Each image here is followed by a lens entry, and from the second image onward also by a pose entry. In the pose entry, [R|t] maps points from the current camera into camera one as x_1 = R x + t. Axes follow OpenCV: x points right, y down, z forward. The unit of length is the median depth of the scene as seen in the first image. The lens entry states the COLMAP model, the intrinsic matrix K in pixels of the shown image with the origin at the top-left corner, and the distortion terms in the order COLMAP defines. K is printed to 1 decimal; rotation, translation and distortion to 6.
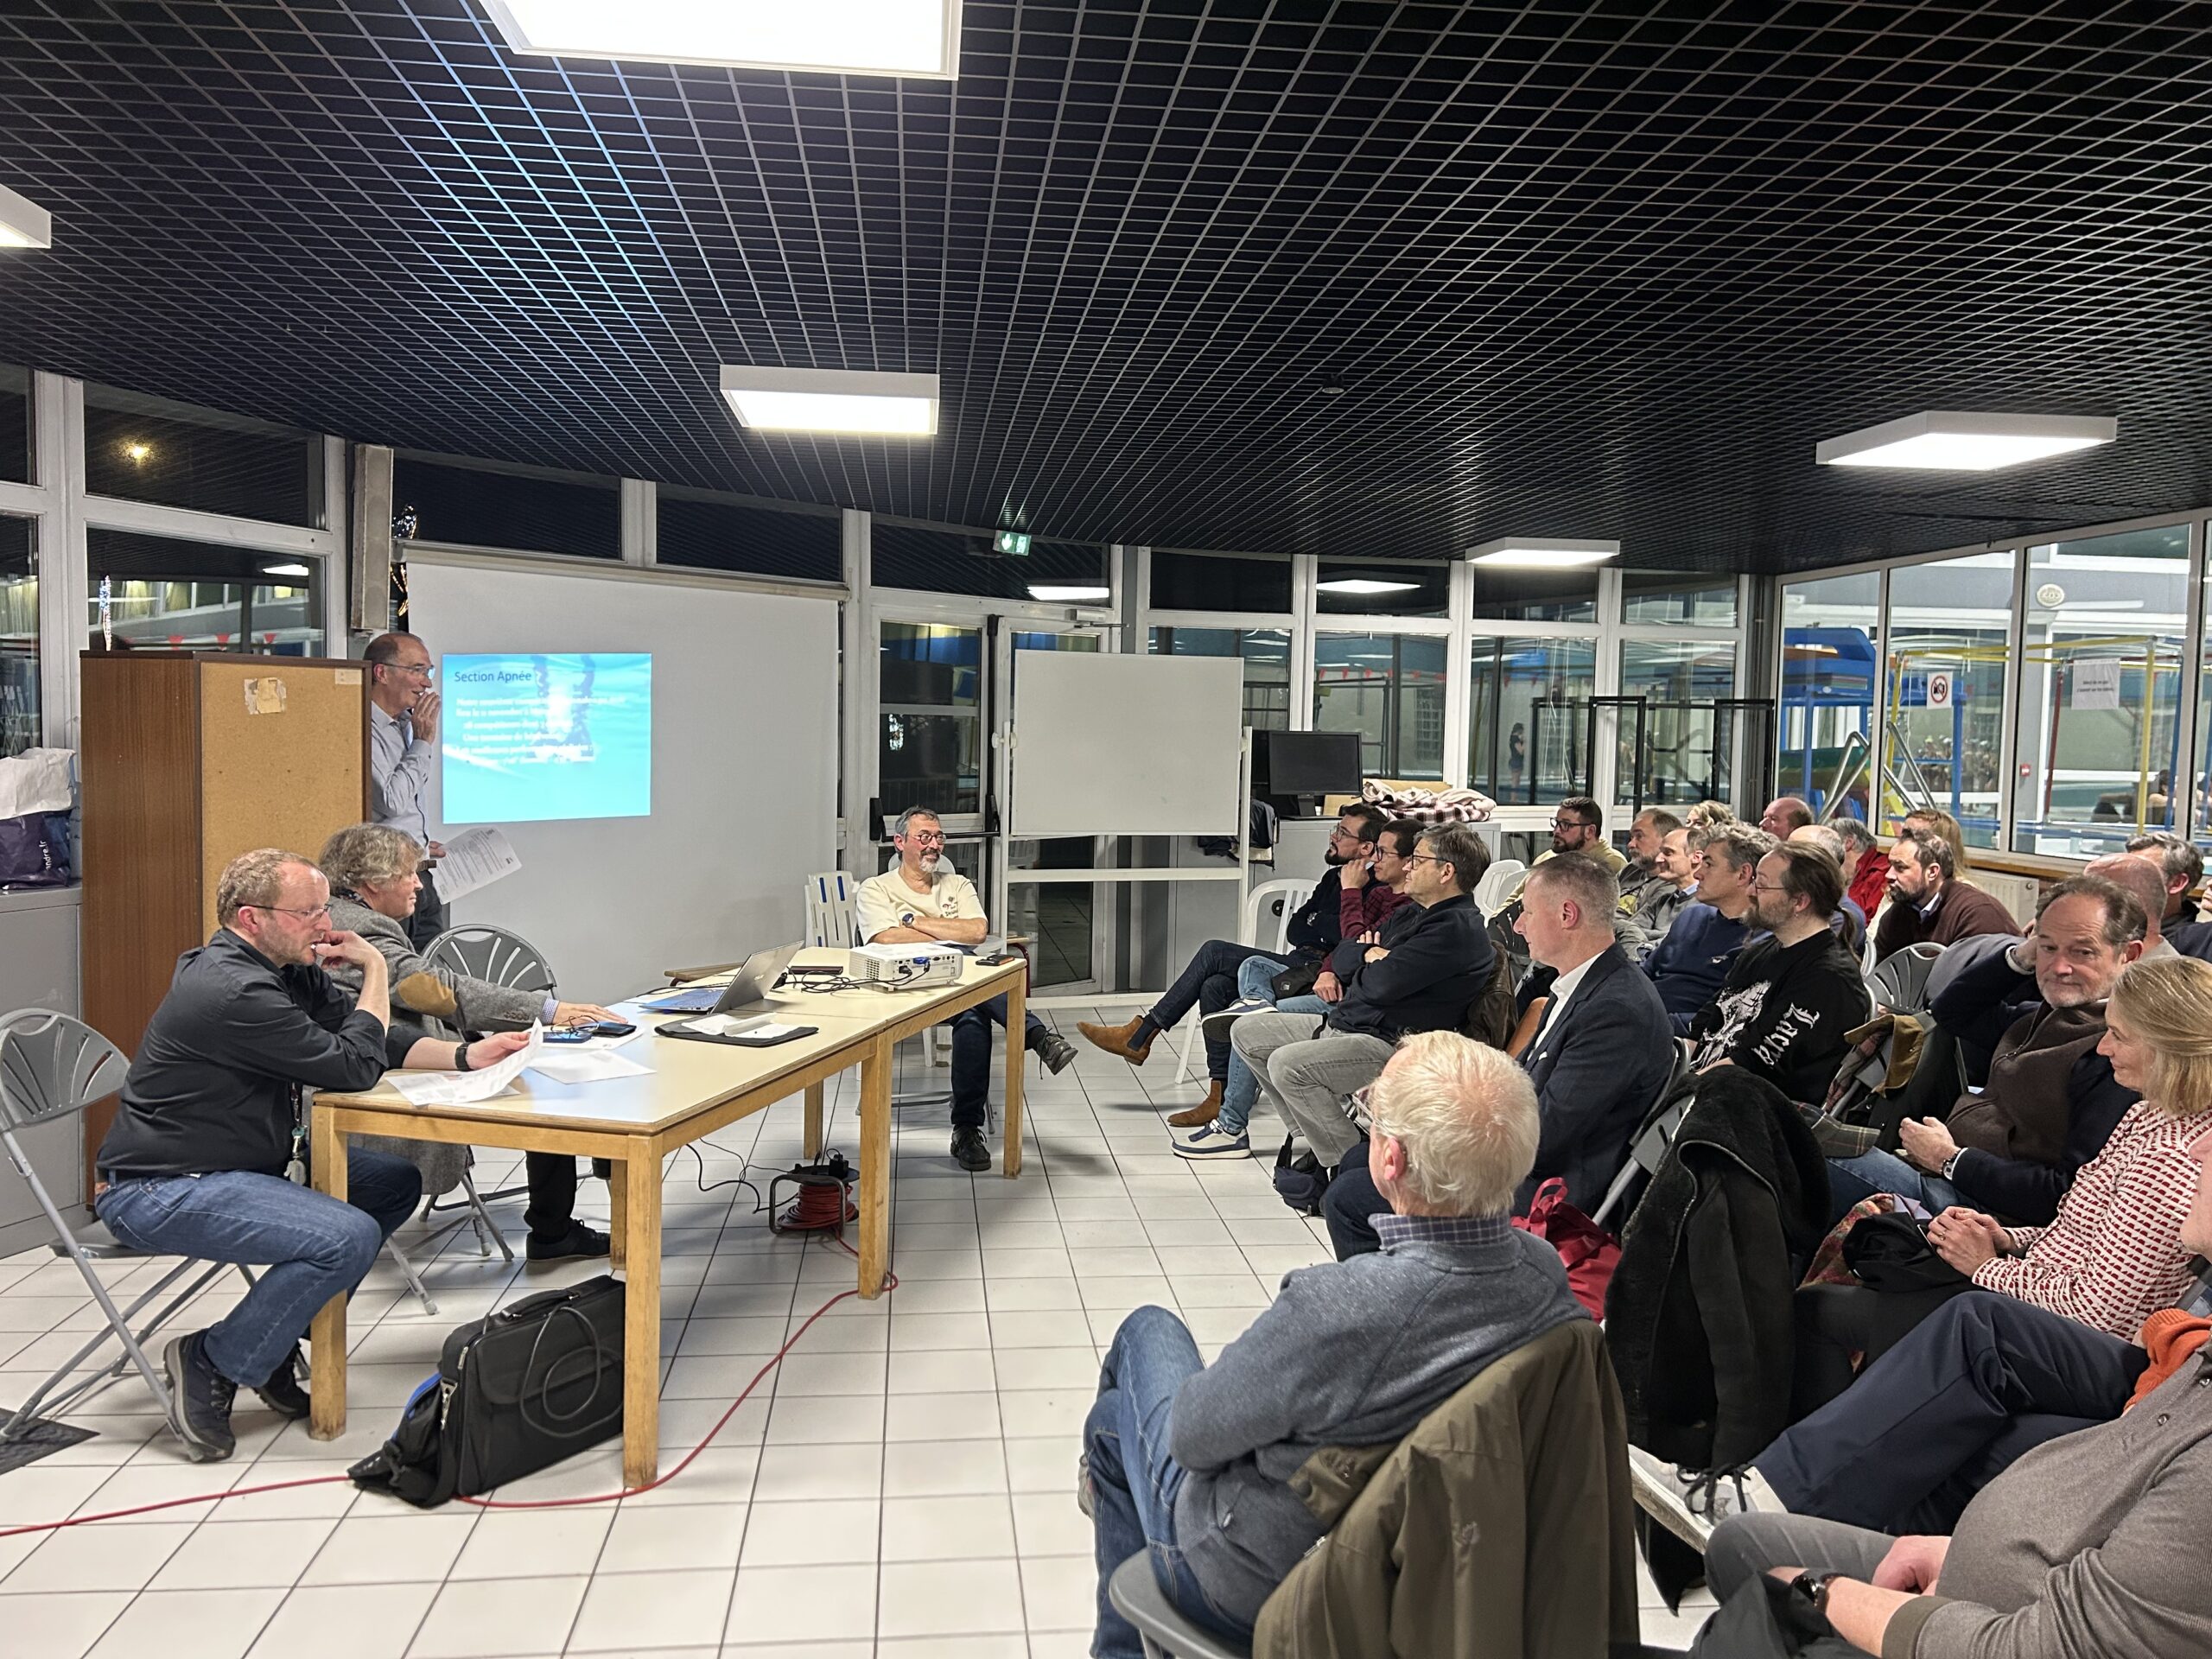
lens RADIAL K [[1624.8, 0, 1106.0], [0, 1624.8, 829.5], [0, 0, 1]] dist [0.004397, 0.002259]
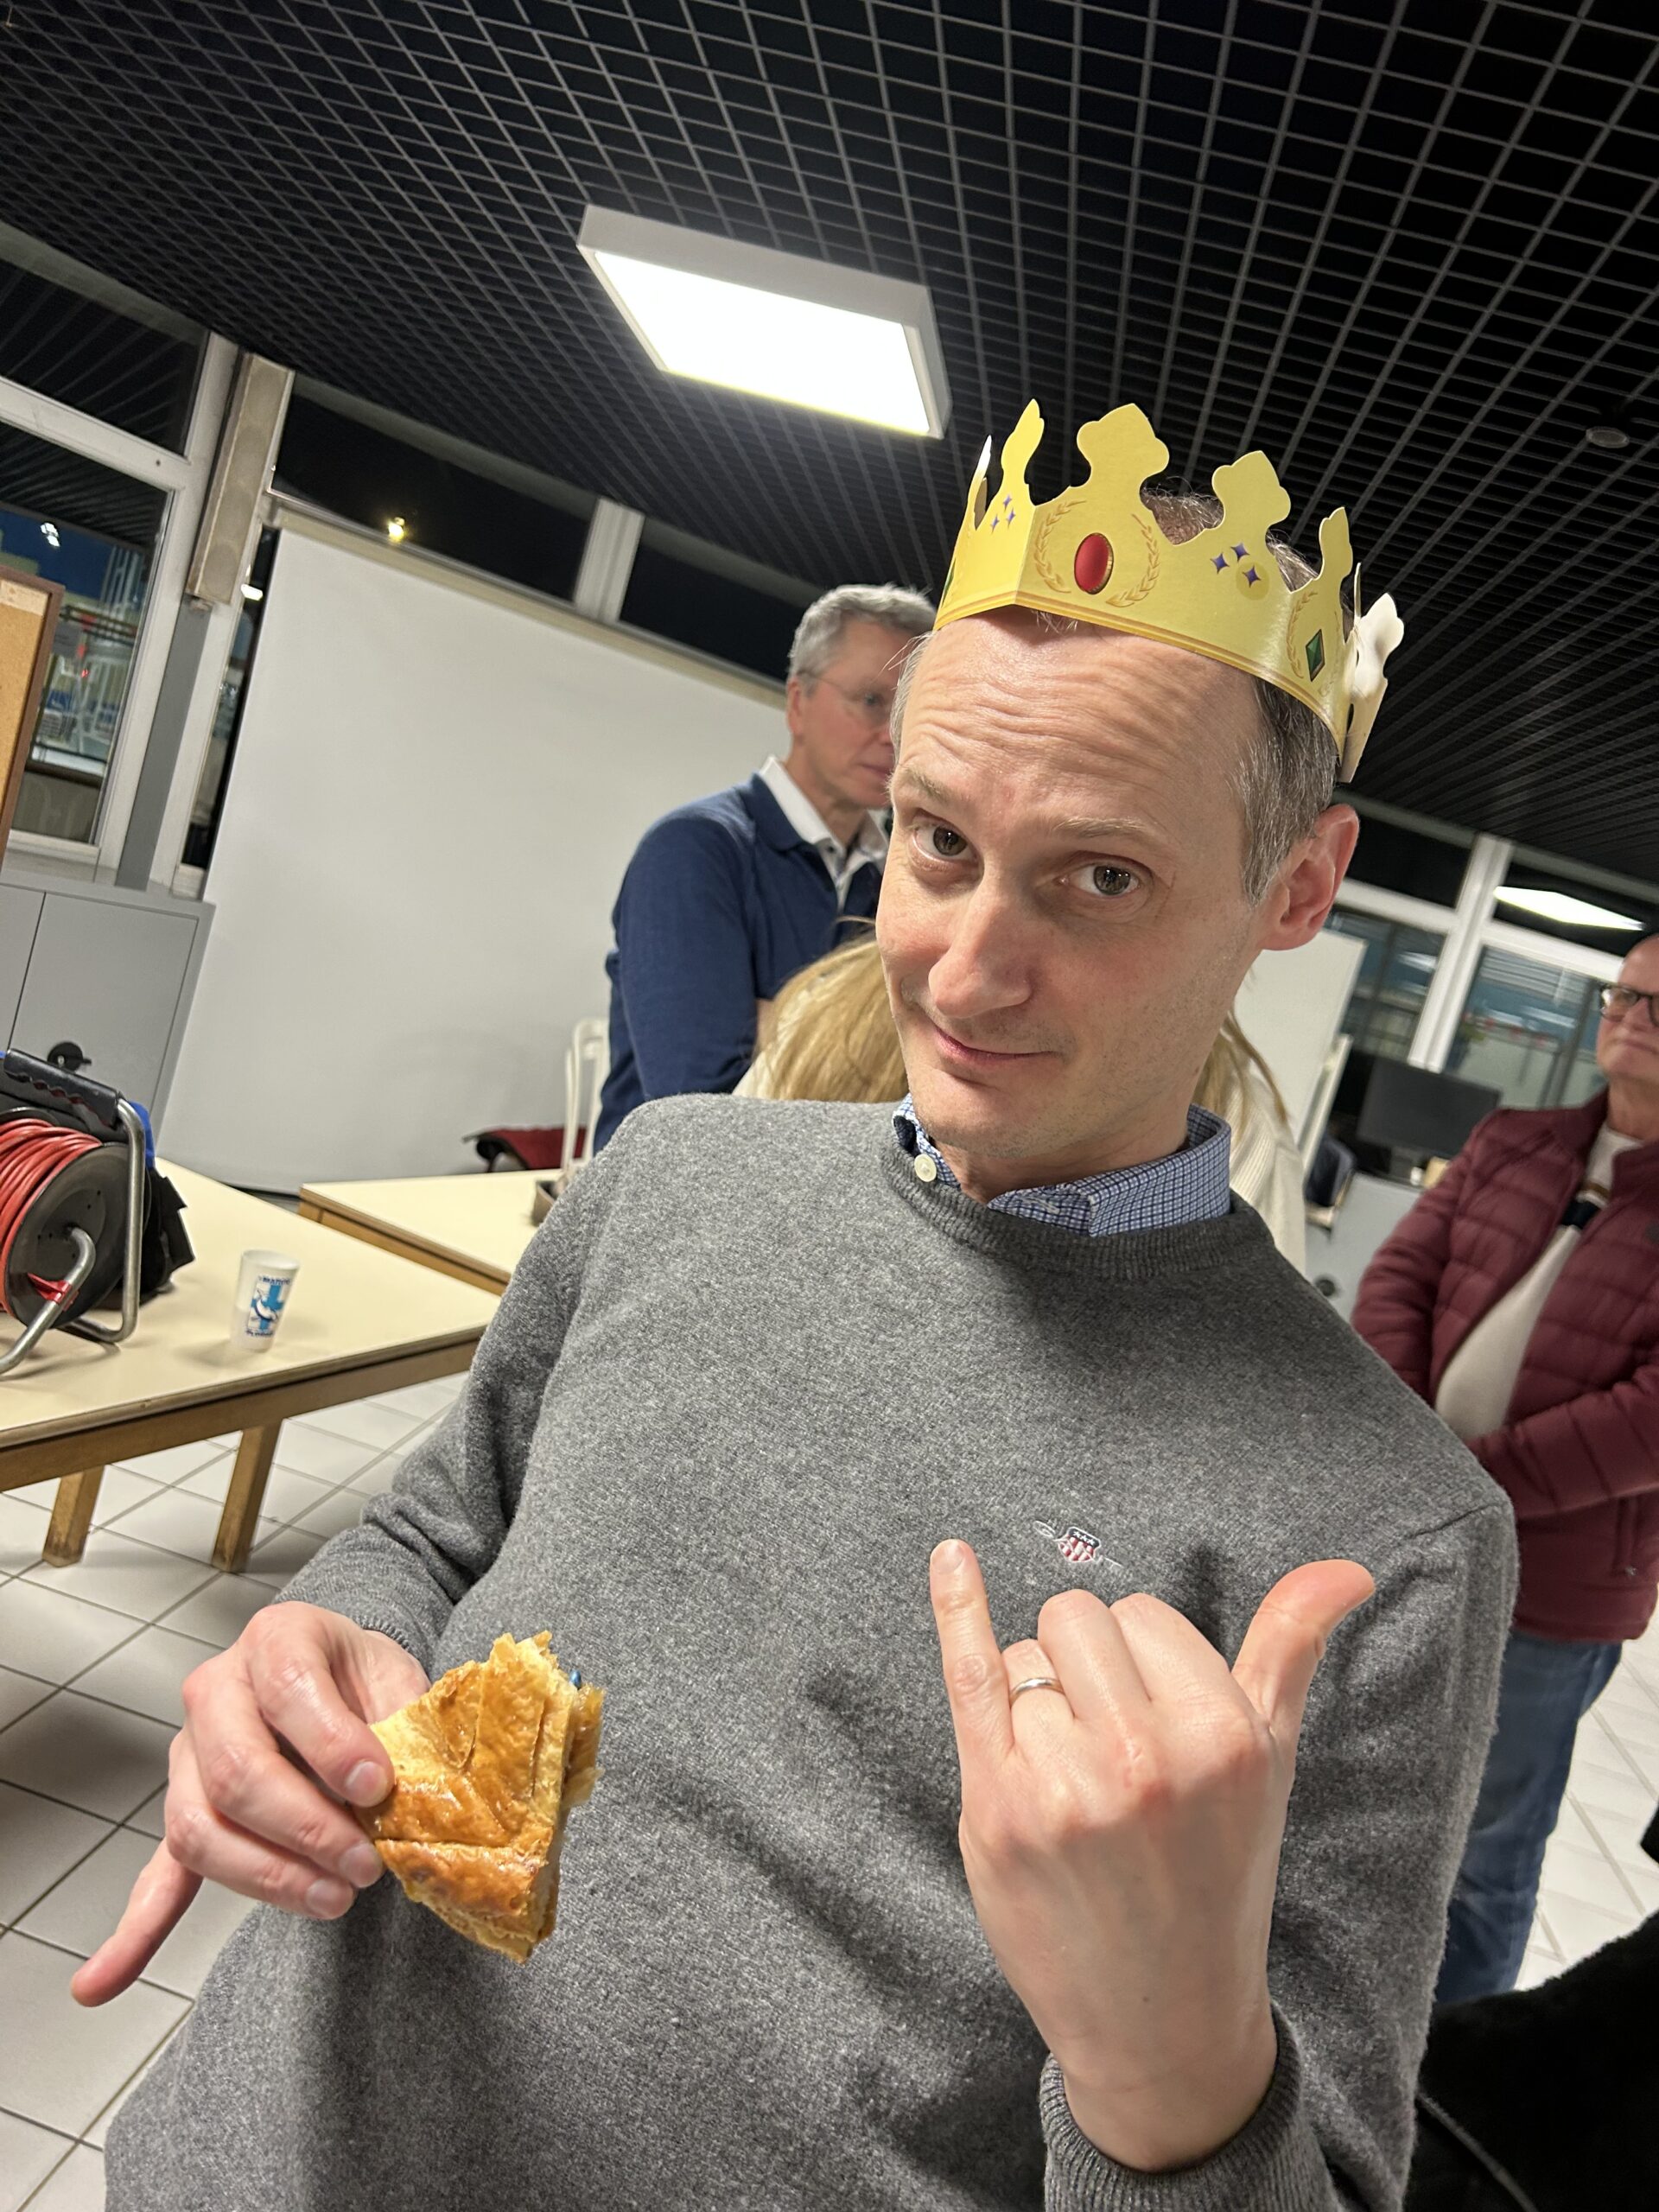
lens RADIAL K [[1624.8, 0, 829.5], [0, 1624.8, 1106.0], [0, 0, 1]] dist [0.004397, 0.002259]
pose [[0.934266, 0.274161, -0.227996, 0.051633], [-0.270593, 0.961526, 0.047401, -0.006154], [0.232219, 0.017409, 0.972508, 0.260015]]
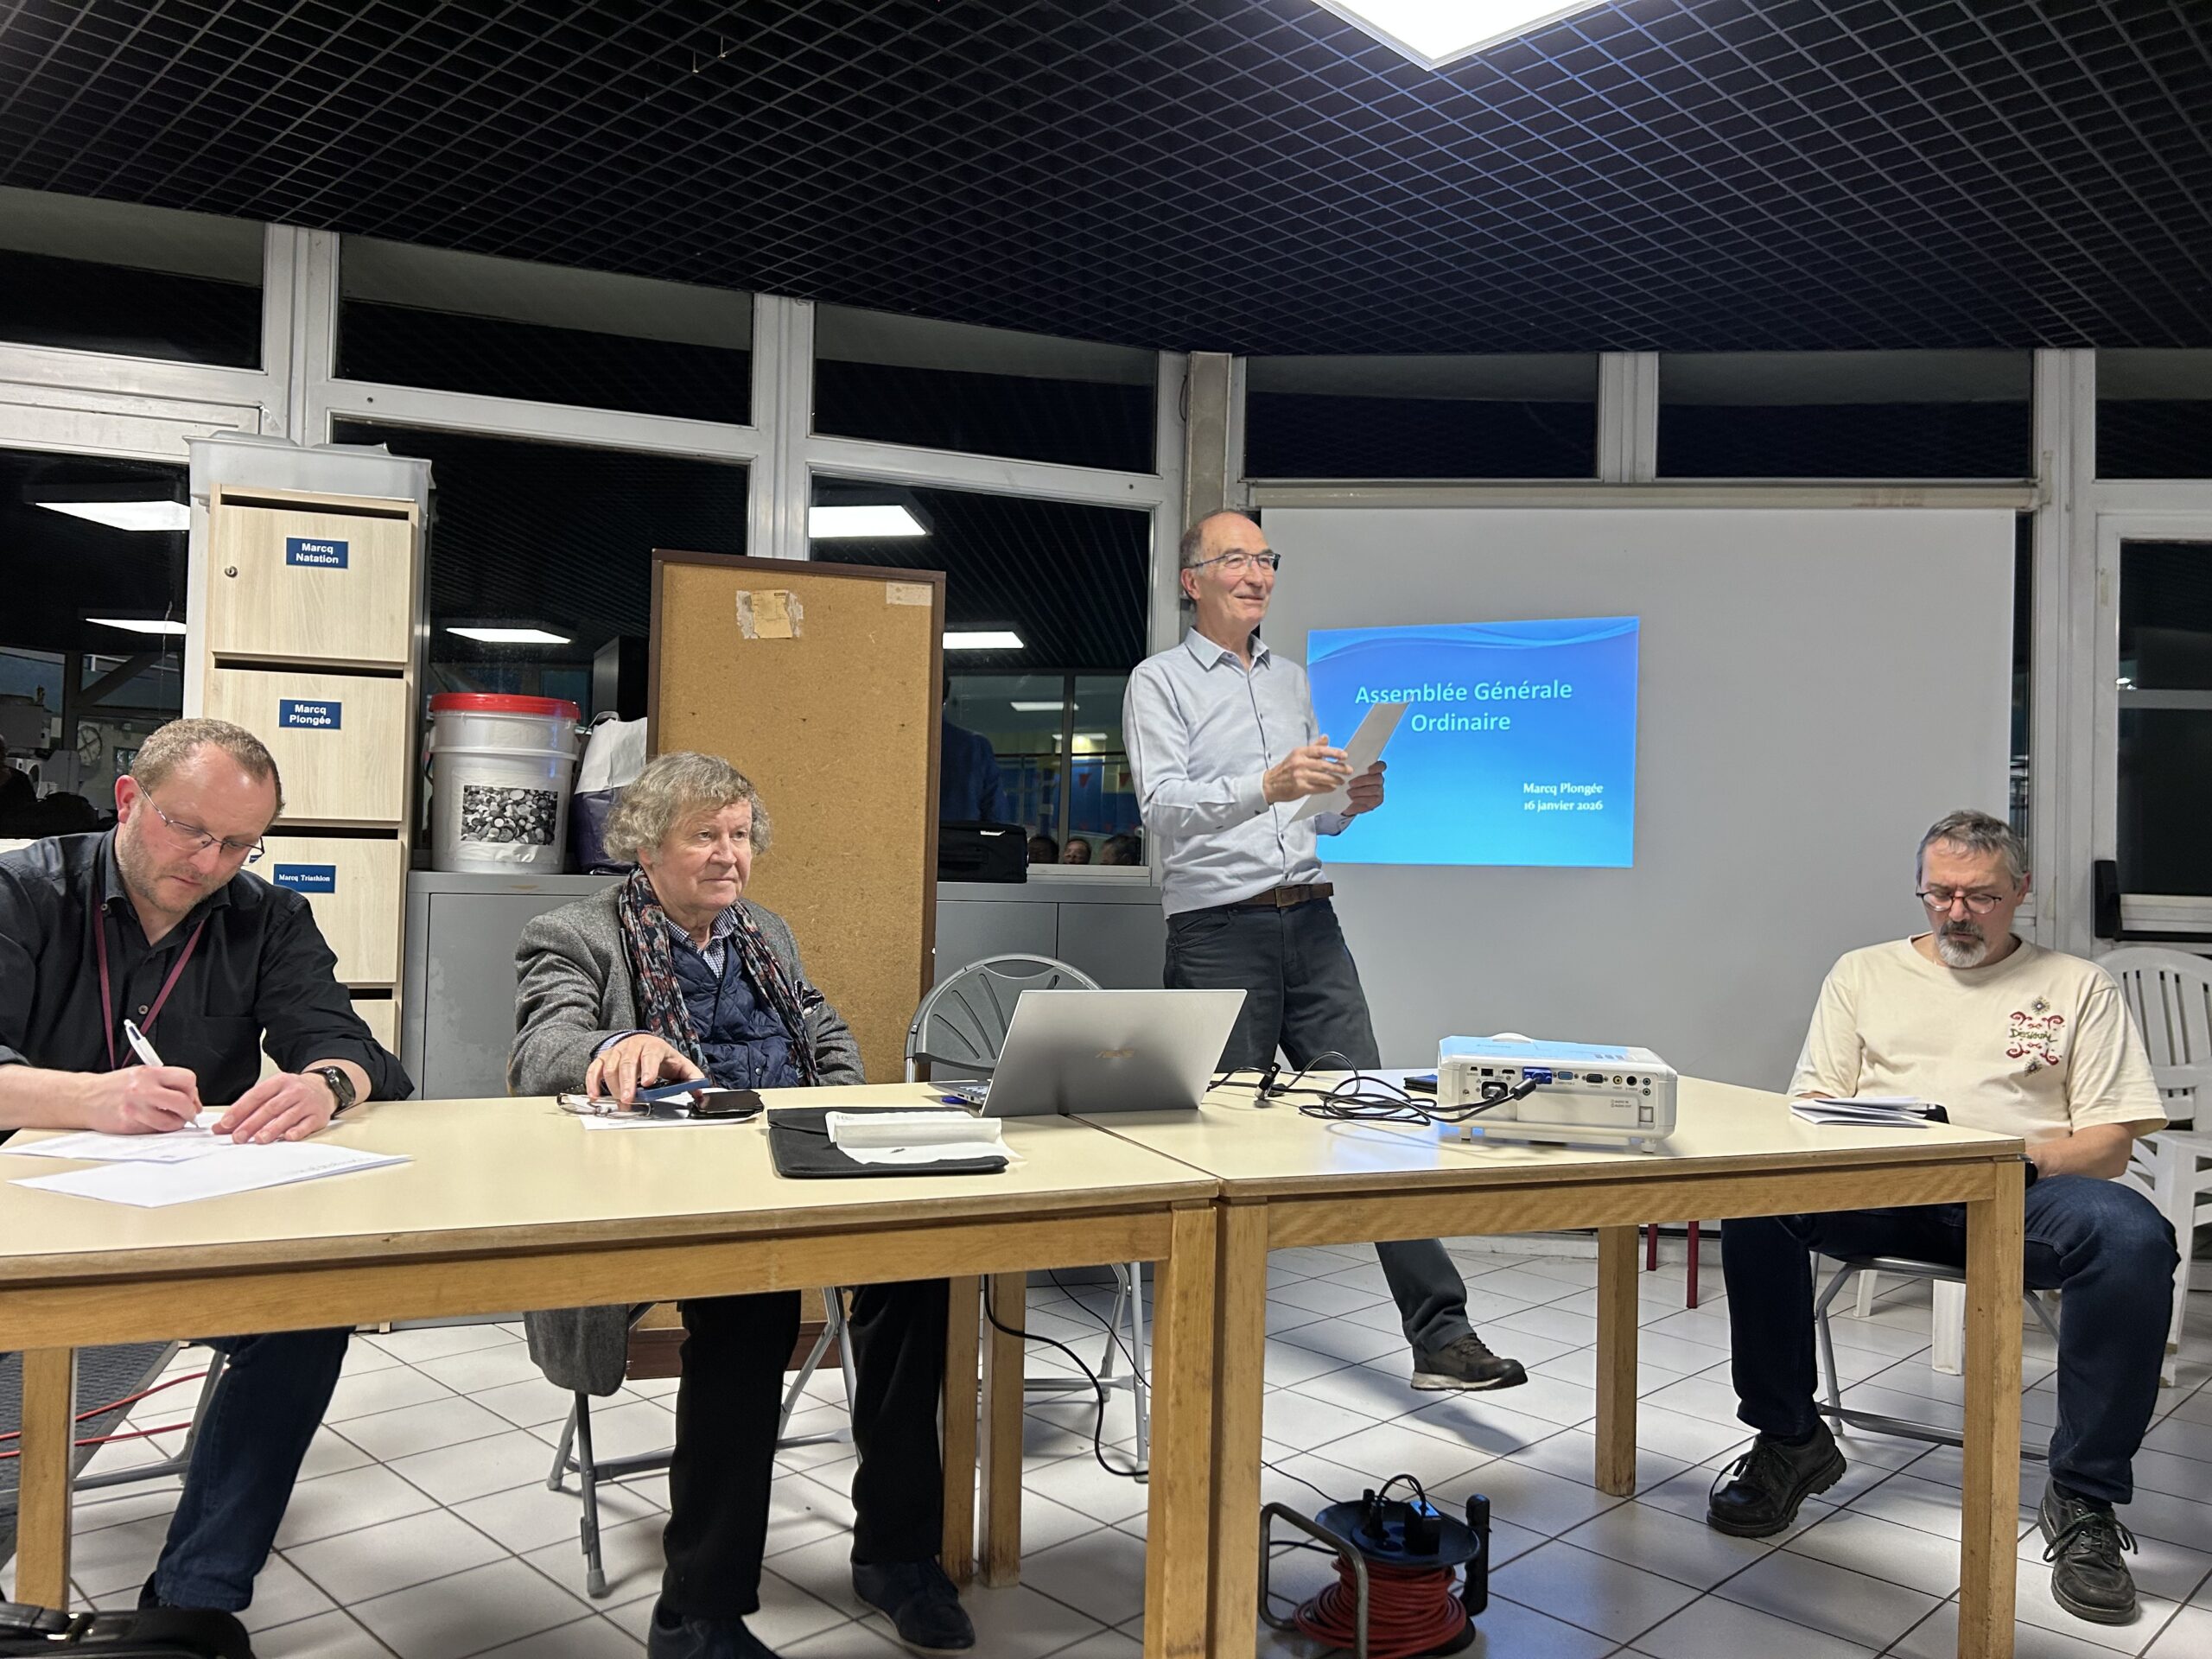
lens RADIAL K [[1624.8, 0, 1106.0], [0, 1624.8, 829.5], [0, 0, 1]] dist [0.004397, 0.002259]
pose [[0.606231, -0.021717, -0.794992, 0.093948], [-0.065962, 0.994810, -0.077476, 0.037071], [0.792548, 0.099408, 0.601652, 0.420287]]
